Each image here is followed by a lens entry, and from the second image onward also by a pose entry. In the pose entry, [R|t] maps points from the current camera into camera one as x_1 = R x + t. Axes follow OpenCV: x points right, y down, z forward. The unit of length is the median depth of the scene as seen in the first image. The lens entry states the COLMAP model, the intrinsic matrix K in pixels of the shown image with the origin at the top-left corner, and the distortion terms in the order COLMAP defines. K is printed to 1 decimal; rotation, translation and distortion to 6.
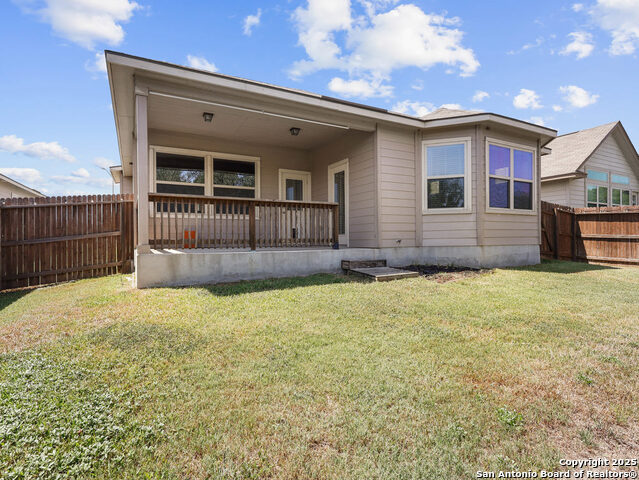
lens RADIAL K [[332.8, 0, 321.3], [0, 332.8, 242.9], [0, 0, 1]] dist [-0.006139, 0.001264]
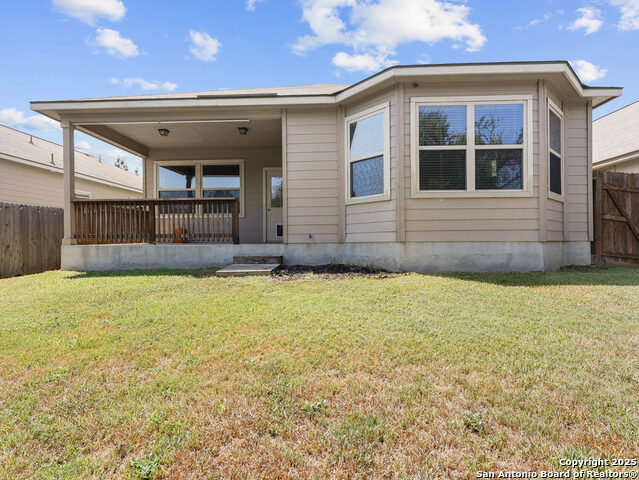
lens RADIAL K [[332.8, 0, 322.0], [0, 332.8, 239.5], [0, 0, 1]] dist [-0.006139, 0.001264]
pose [[0.861804, 0.001593, -0.507238, 0.682244], [-0.005715, 0.999962, -0.006568, 0.008680], [0.507208, 0.008559, 0.861781, 0.243067]]
